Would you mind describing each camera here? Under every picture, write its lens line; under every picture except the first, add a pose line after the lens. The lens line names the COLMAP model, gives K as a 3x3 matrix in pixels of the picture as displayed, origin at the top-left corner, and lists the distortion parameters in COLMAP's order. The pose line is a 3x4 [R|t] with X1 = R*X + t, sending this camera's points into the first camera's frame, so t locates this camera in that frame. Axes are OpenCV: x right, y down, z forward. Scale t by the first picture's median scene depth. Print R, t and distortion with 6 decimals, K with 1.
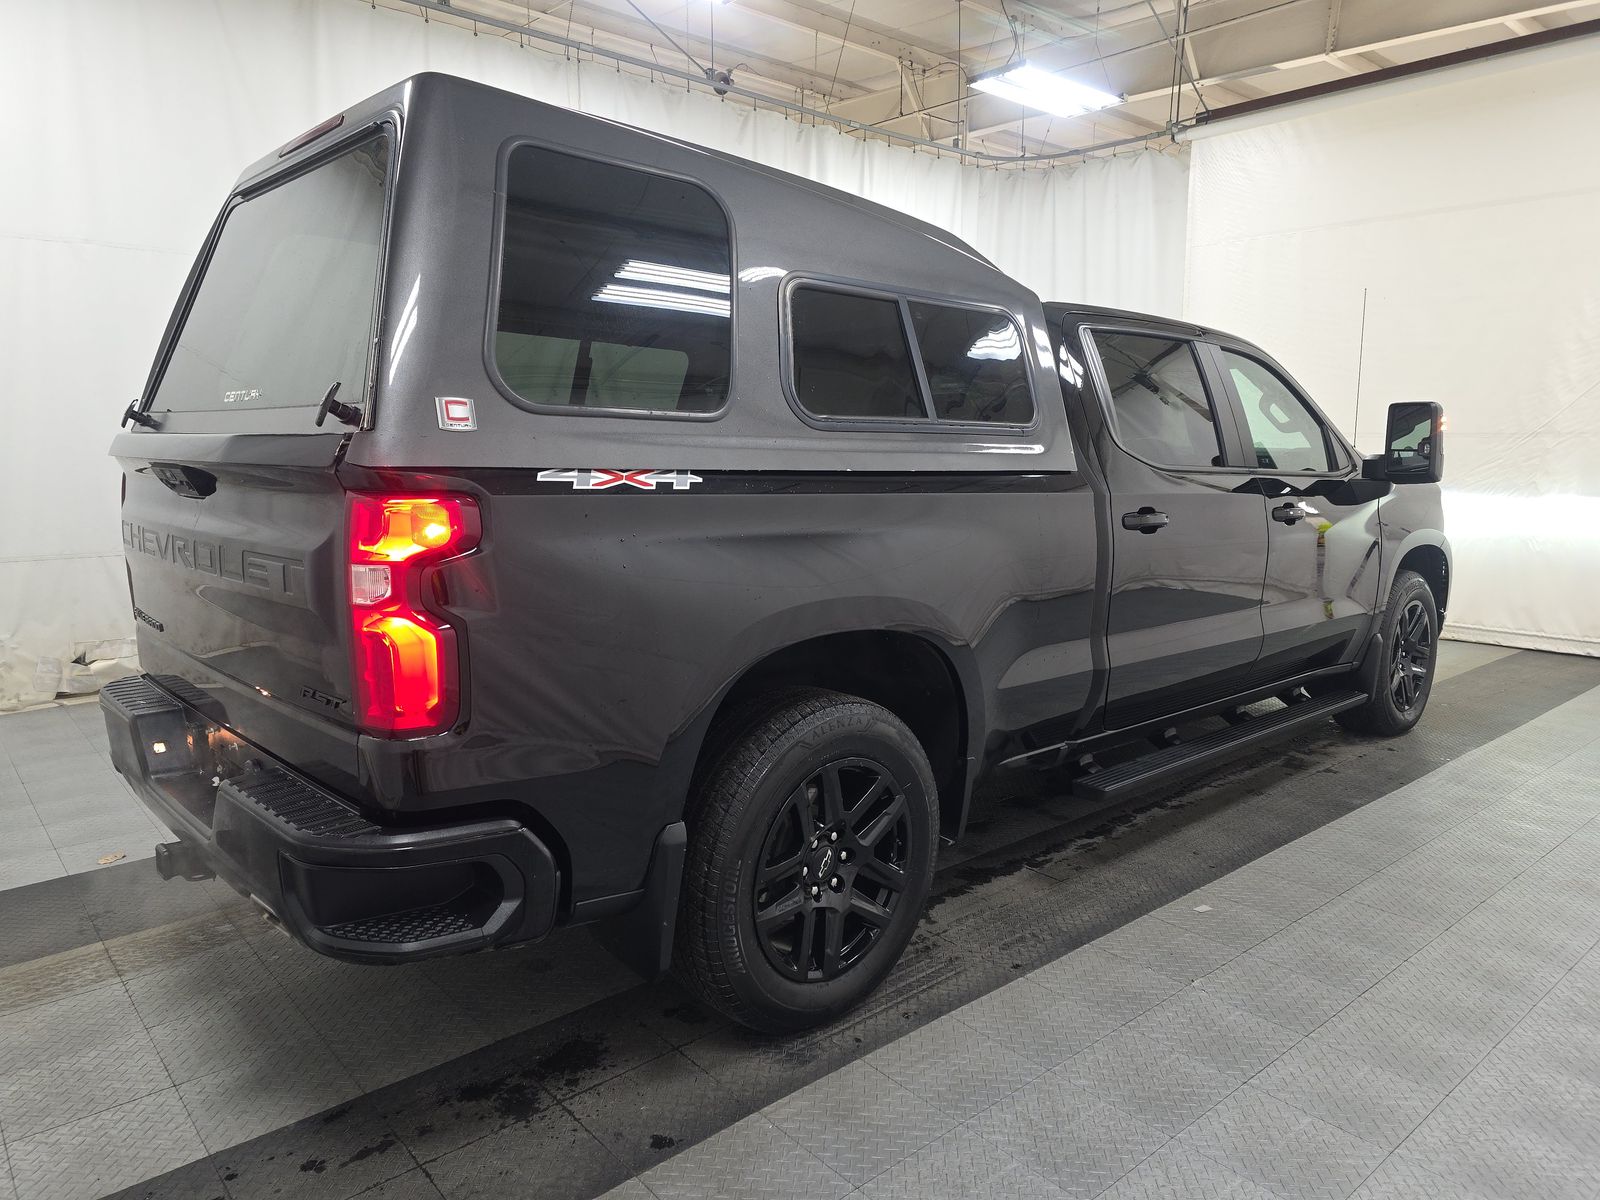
lens RADIAL K [[1069.2, 0, 800.0], [0, 1069.2, 600.0], [0, 0, 1]] dist [0.005518, -0.004444]
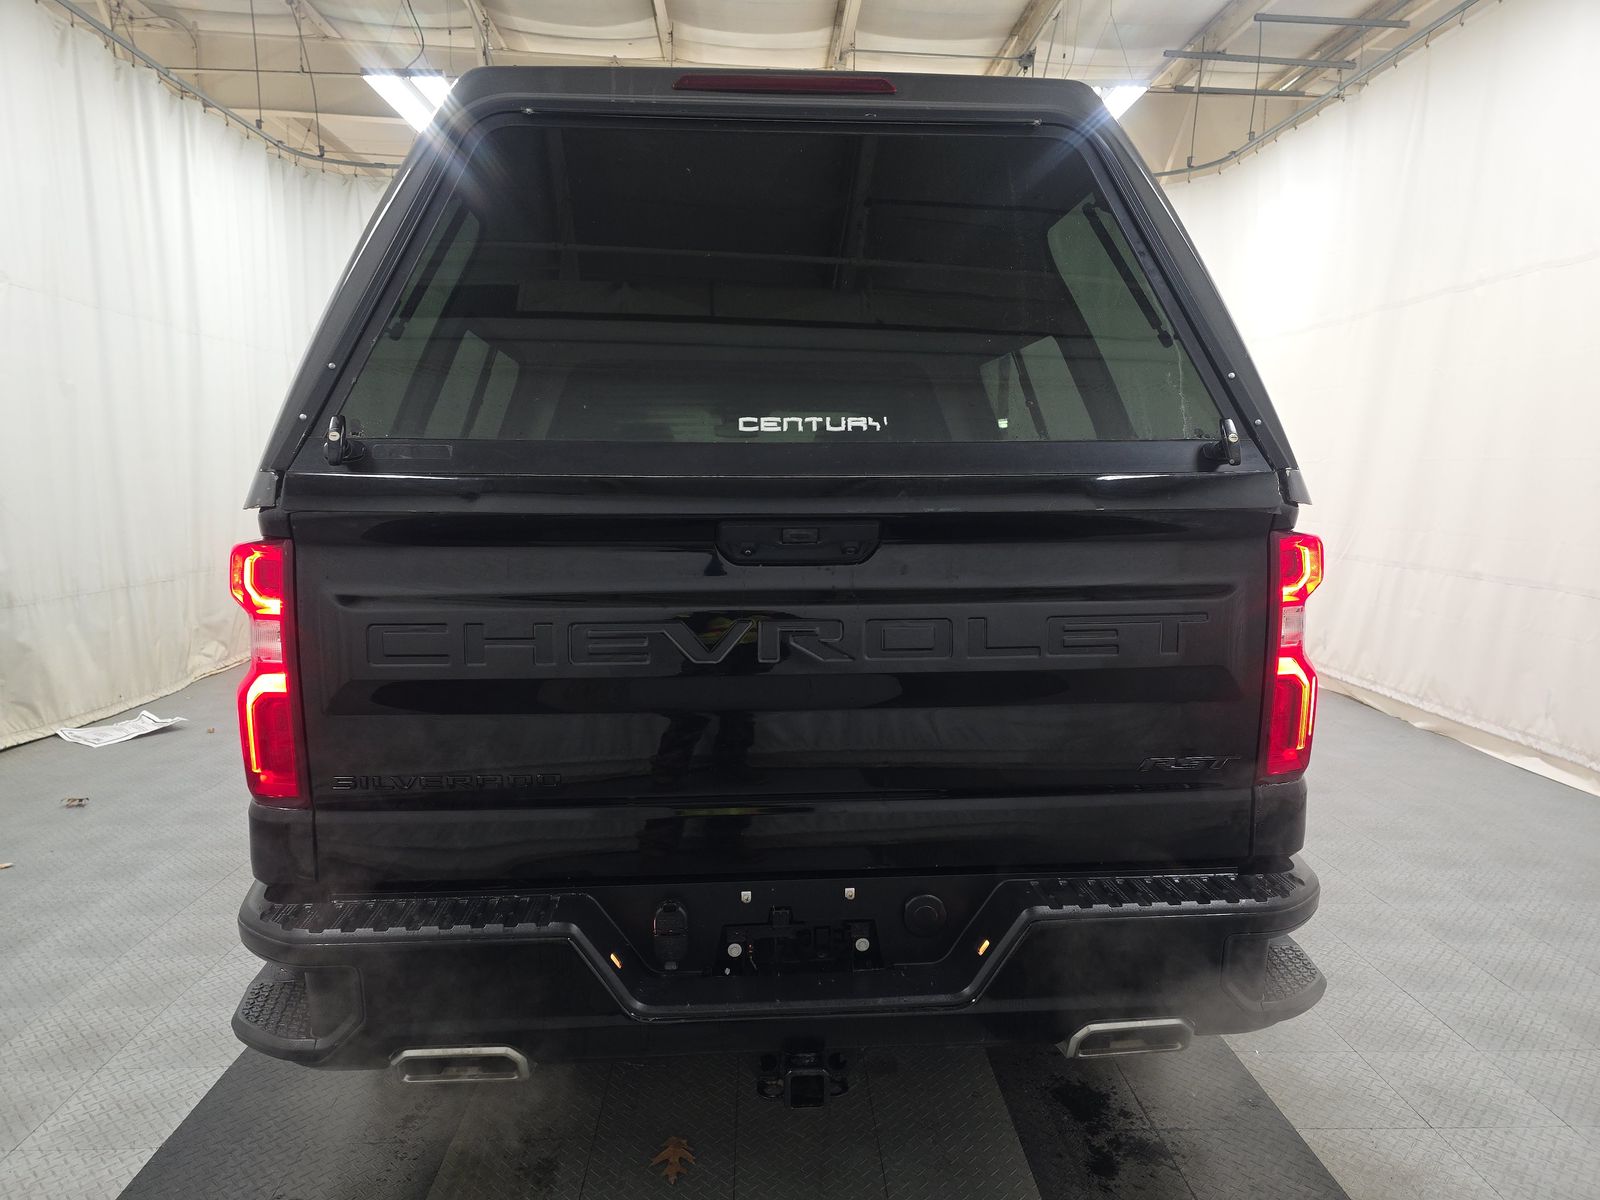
lens RADIAL K [[1069.2, 0, 800.0], [0, 1069.2, 600.0], [0, 0, 1]] dist [0.005518, -0.004444]
pose [[0.633665, -0.097048, 0.767496, -0.321731], [0.114670, 0.992924, 0.030878, -0.026145], [-0.765062, 0.068442, 0.640309, 0.159898]]
